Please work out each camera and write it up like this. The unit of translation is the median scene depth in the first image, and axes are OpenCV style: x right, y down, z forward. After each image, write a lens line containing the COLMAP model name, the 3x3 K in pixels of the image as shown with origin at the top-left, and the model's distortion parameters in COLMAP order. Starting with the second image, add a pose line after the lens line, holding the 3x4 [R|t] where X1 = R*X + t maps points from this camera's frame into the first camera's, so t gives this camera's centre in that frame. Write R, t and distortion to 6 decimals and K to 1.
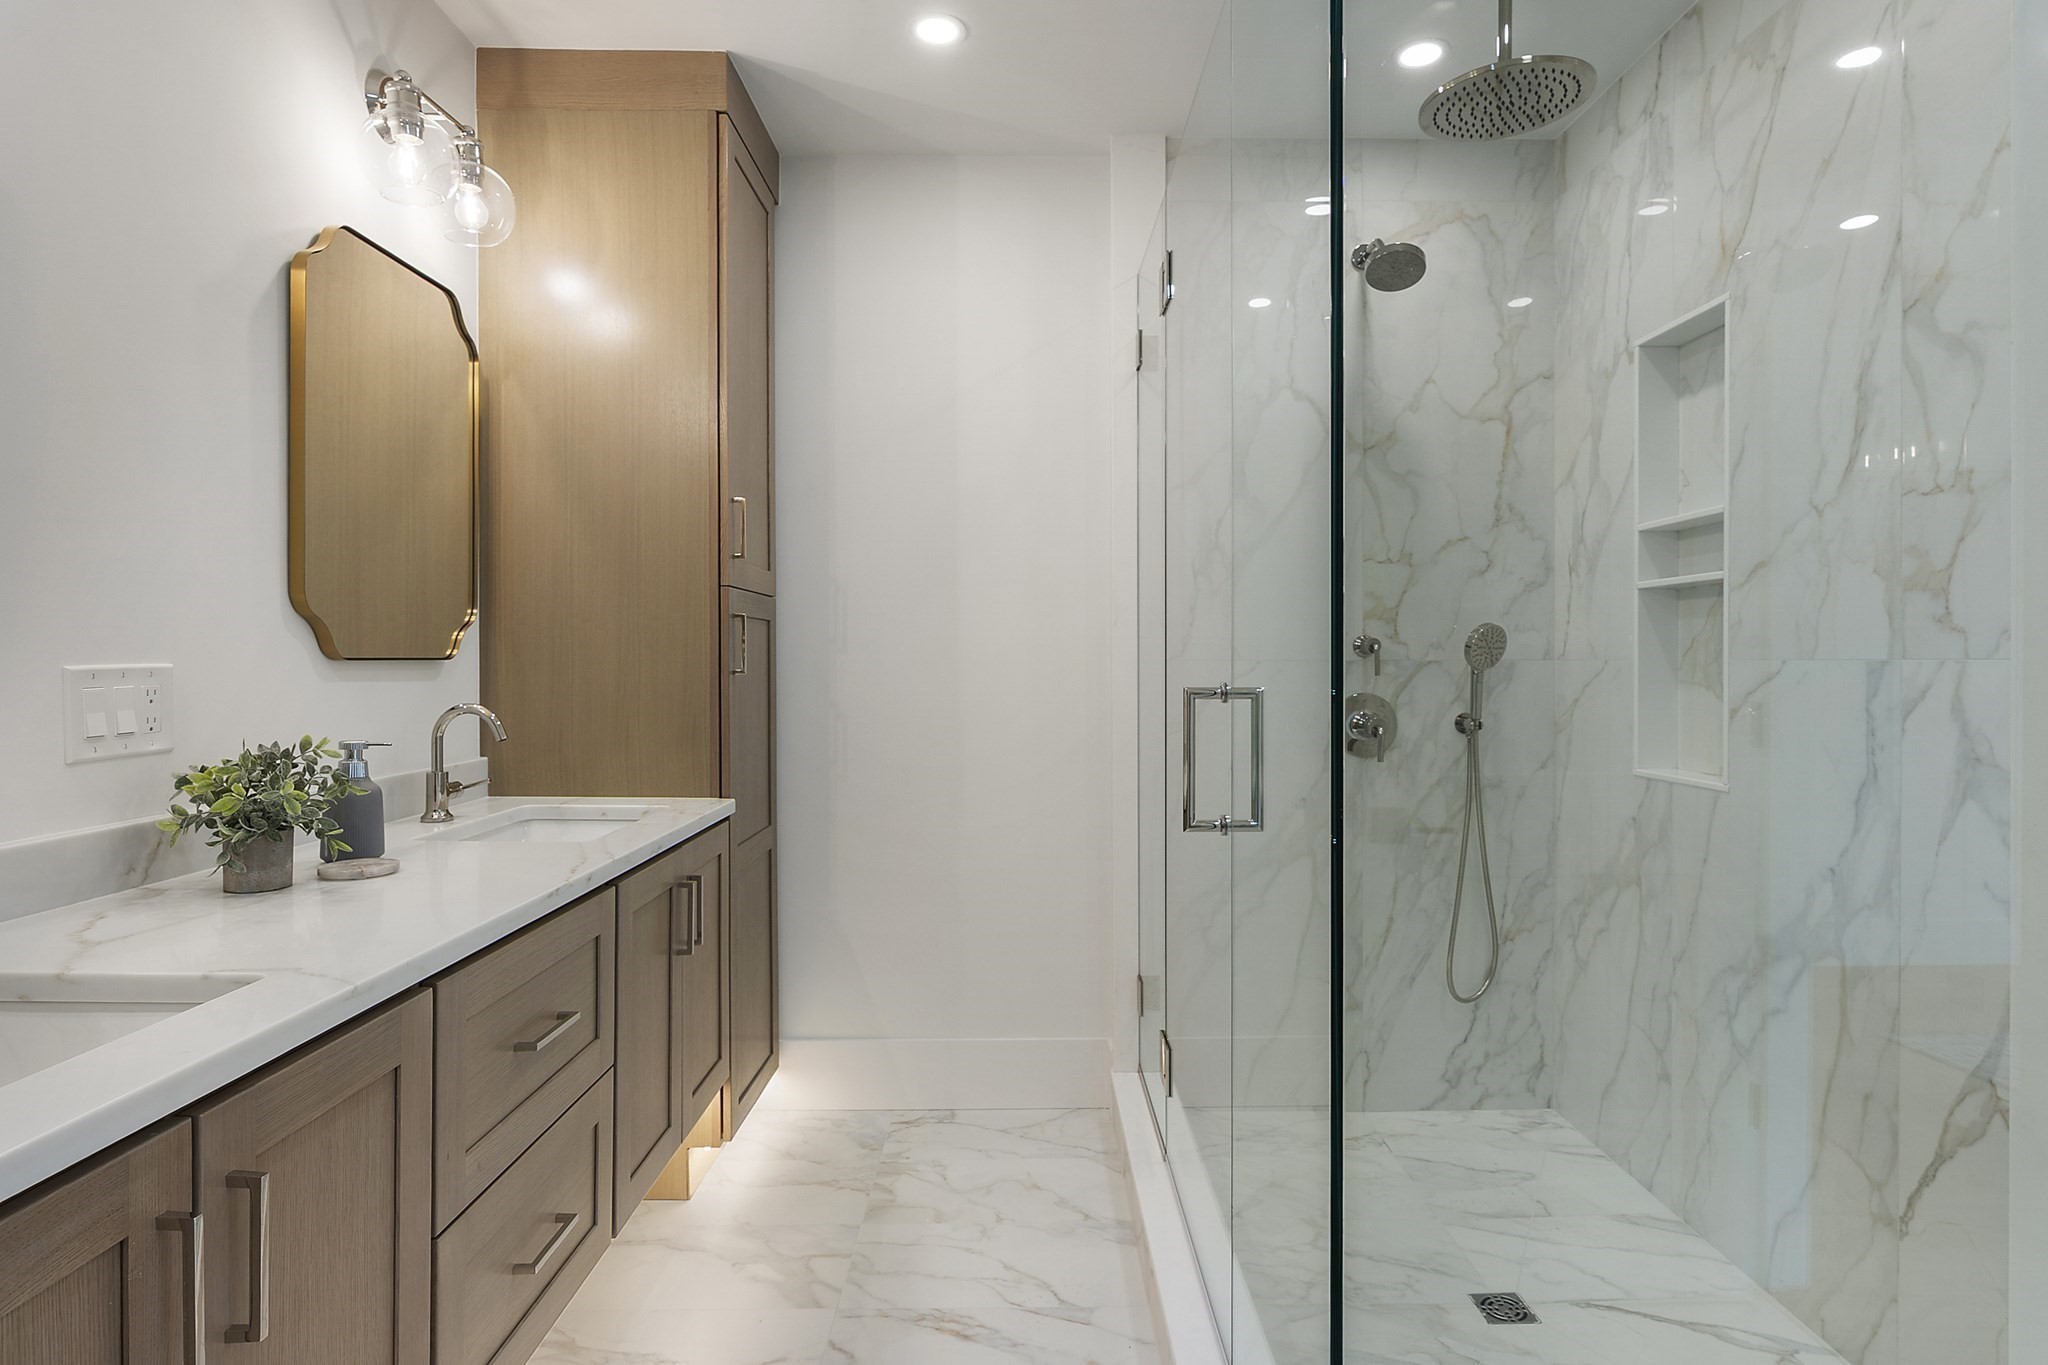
lens RADIAL K [[1085.8, 0, 1025.4], [0, 1085.8, 680.1], [0, 0, 1]] dist [-0.006082, 0.000210]
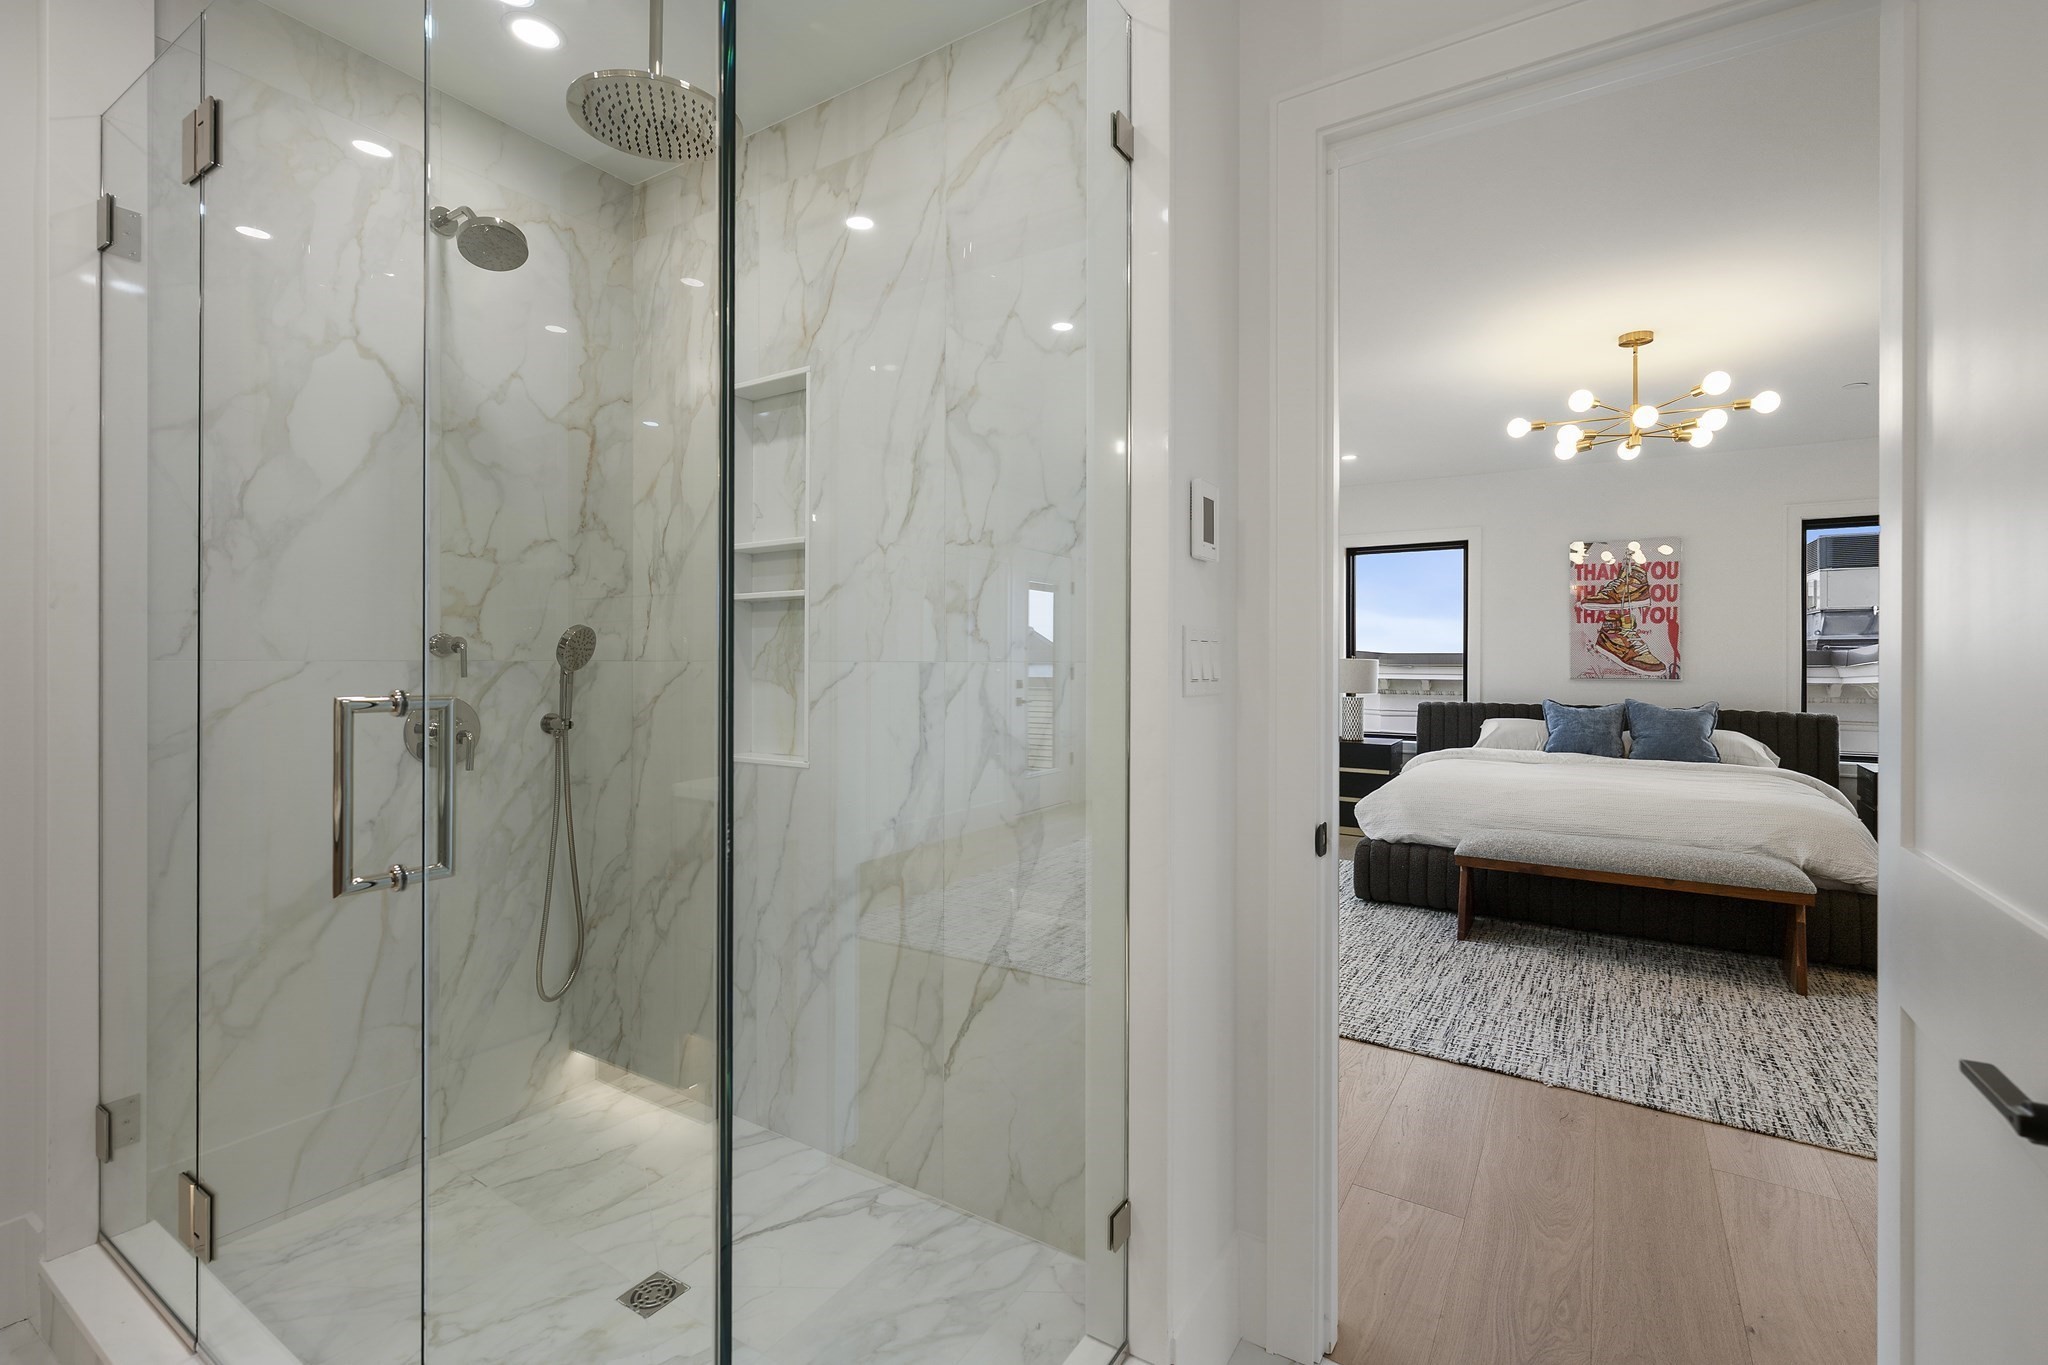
lens RADIAL K [[903.3, 0, 1029.4], [0, 903.3, 664.2], [0, 0, 1]] dist [0.000001, -0.002916]
pose [[0.534185, -0.000542, 0.845367, -0.082920], [0.012372, 0.999898, -0.007177, -0.004694], [-0.845277, 0.014292, 0.534137, 0.214210]]
